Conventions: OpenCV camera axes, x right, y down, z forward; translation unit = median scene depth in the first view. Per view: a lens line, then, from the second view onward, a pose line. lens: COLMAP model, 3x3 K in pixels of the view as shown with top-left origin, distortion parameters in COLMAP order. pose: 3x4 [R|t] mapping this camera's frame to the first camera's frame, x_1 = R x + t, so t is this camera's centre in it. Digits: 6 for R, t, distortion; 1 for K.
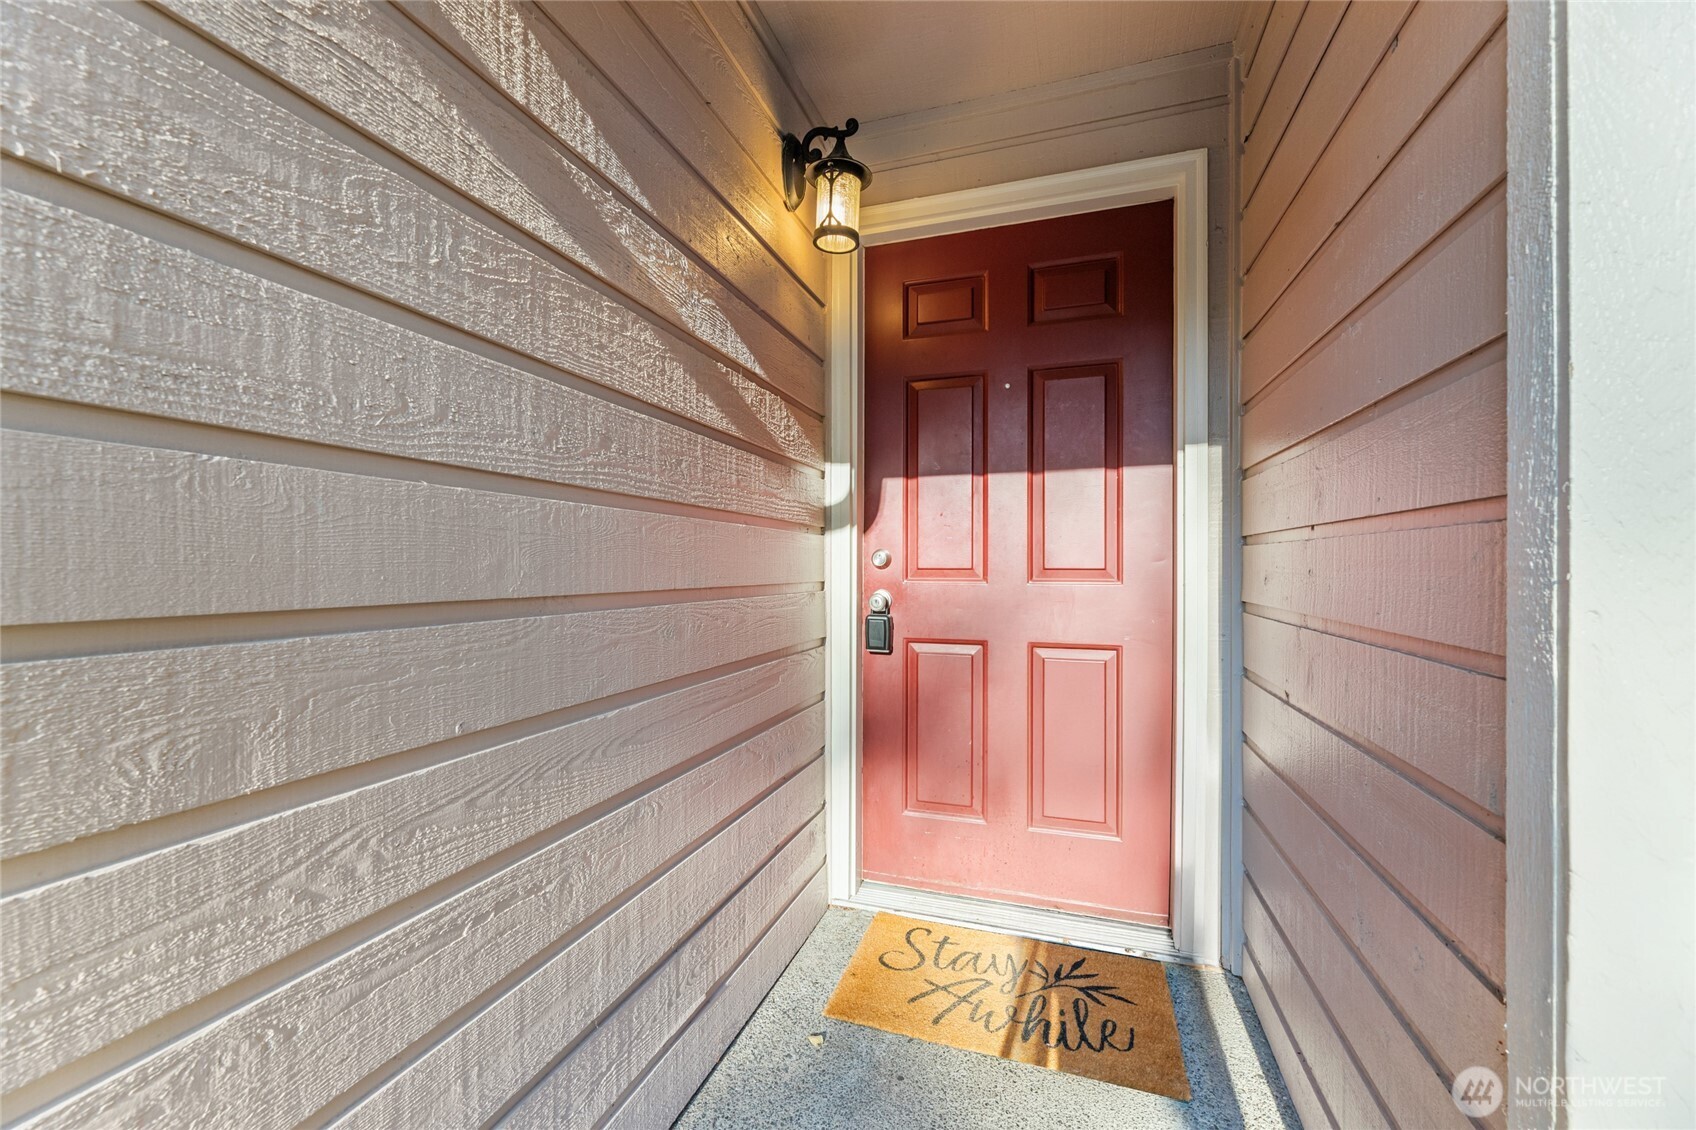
lens RADIAL K [[674.4, 0, 846.3], [0, 674.4, 560.7], [0, 0, 1]] dist [0.000425, 0.000210]
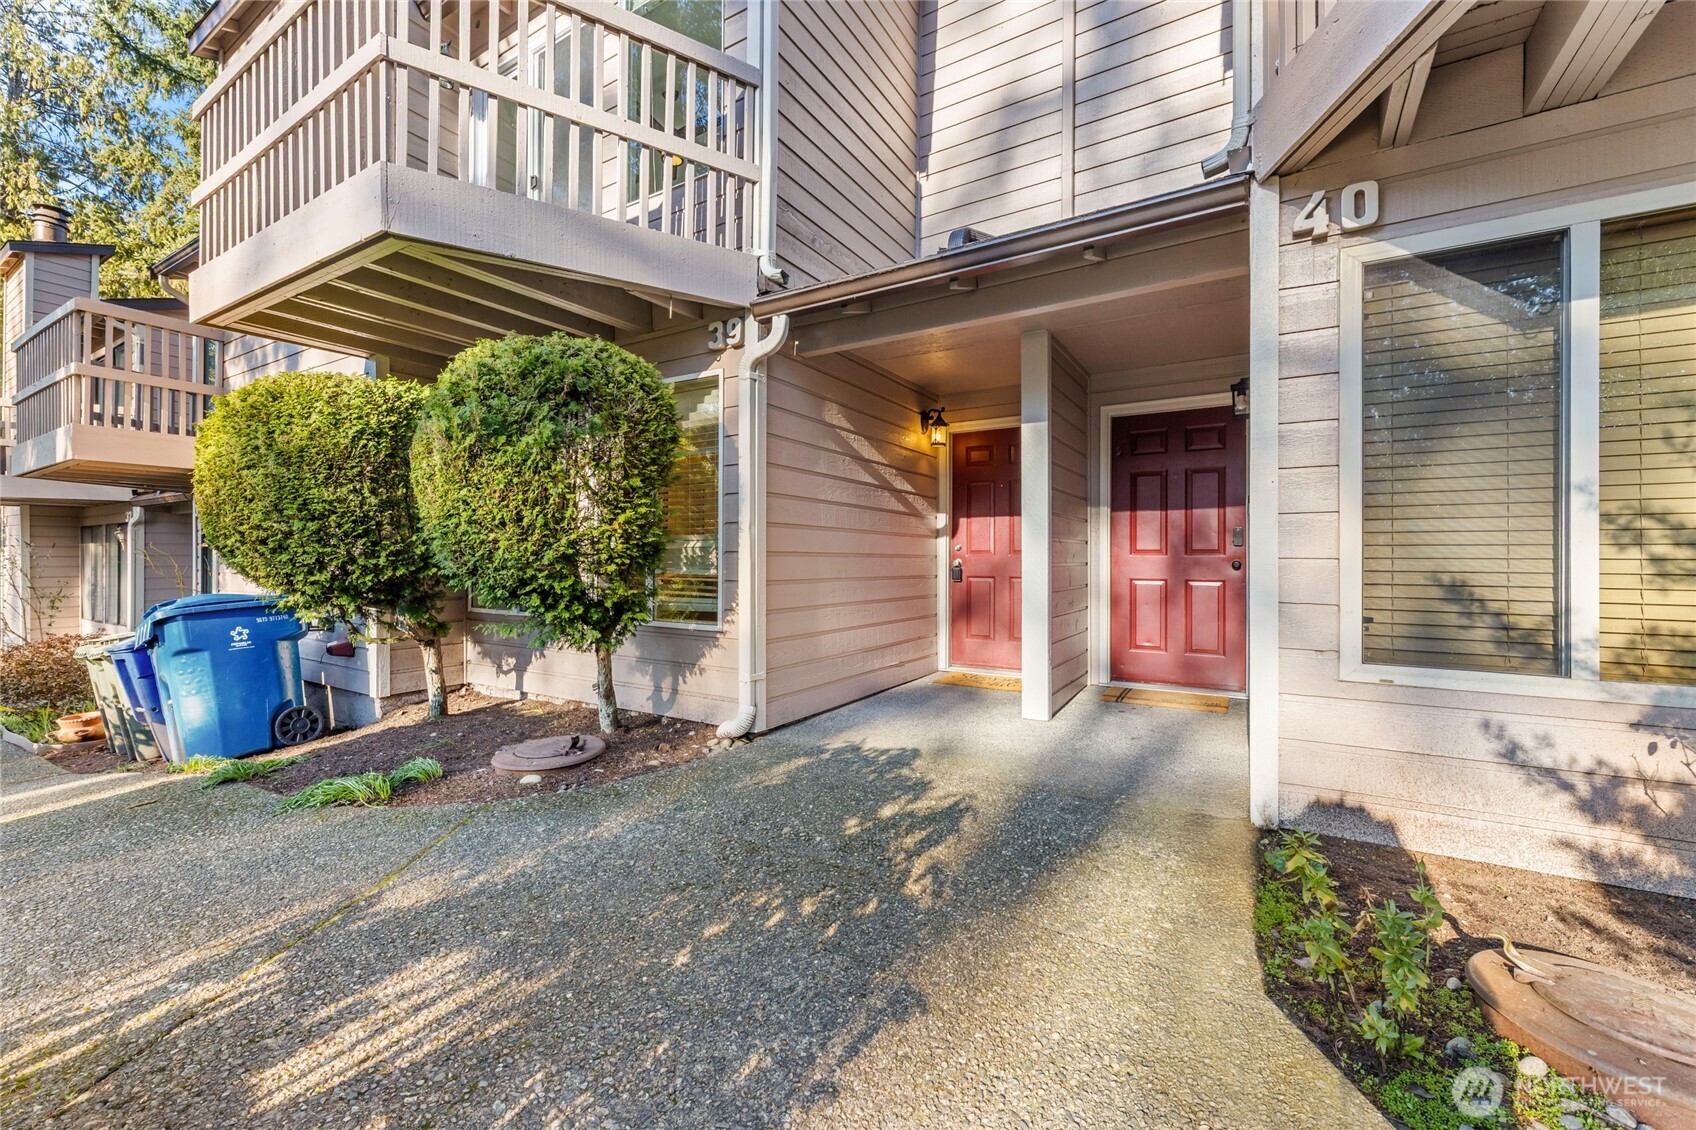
lens RADIAL K [[674.4, 0, 856.1], [0, 674.4, 561.3], [0, 0, 1]] dist [0.000425, 0.000210]
pose [[0.974781, 0.000414, -0.223162, 0.278194], [0.000789, 0.999986, 0.005302, 0.042728], [0.223161, -0.005344, 0.974767, -1.906061]]
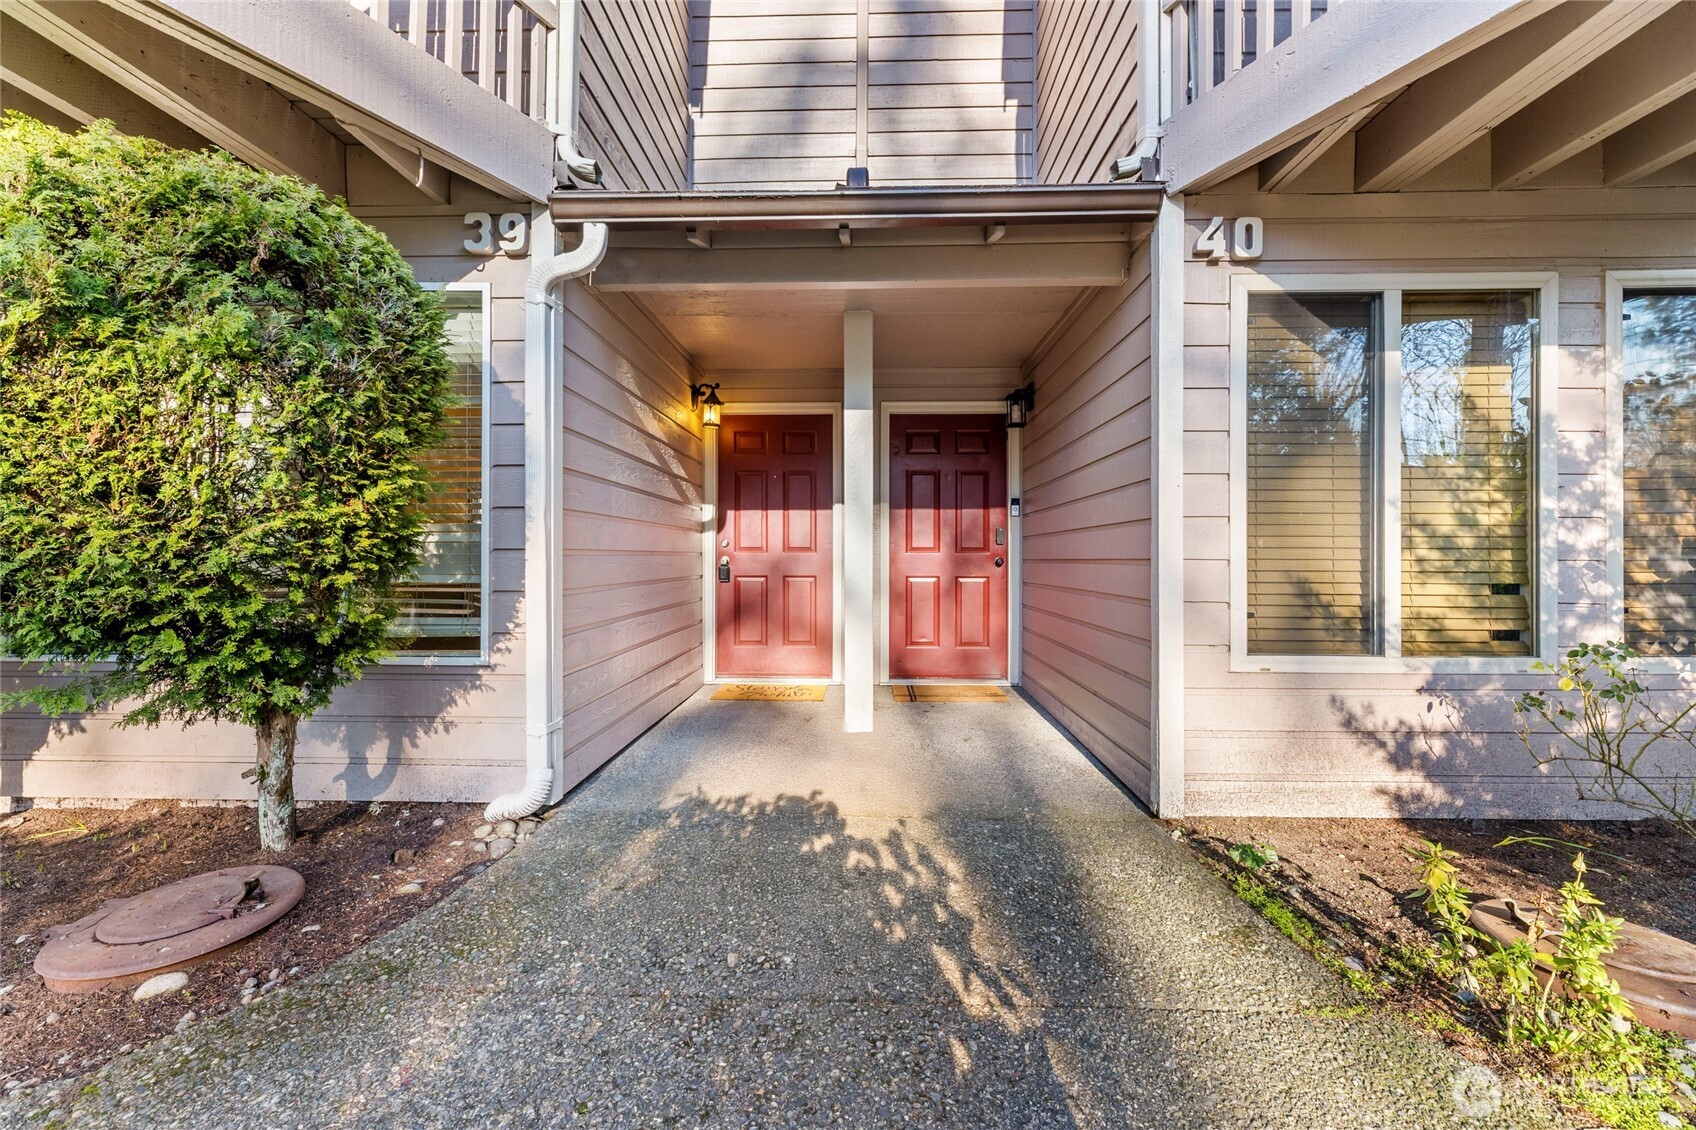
lens RADIAL K [[674.4, 0, 852.1], [0, 674.4, 554.0], [0, 0, 1]] dist [0.000425, 0.000210]
pose [[0.958211, -0.001077, 0.286059, -0.221821], [-0.000020, 0.999993, 0.003834, 0.029416], [-0.286061, -0.003680, 0.958204, -1.585230]]
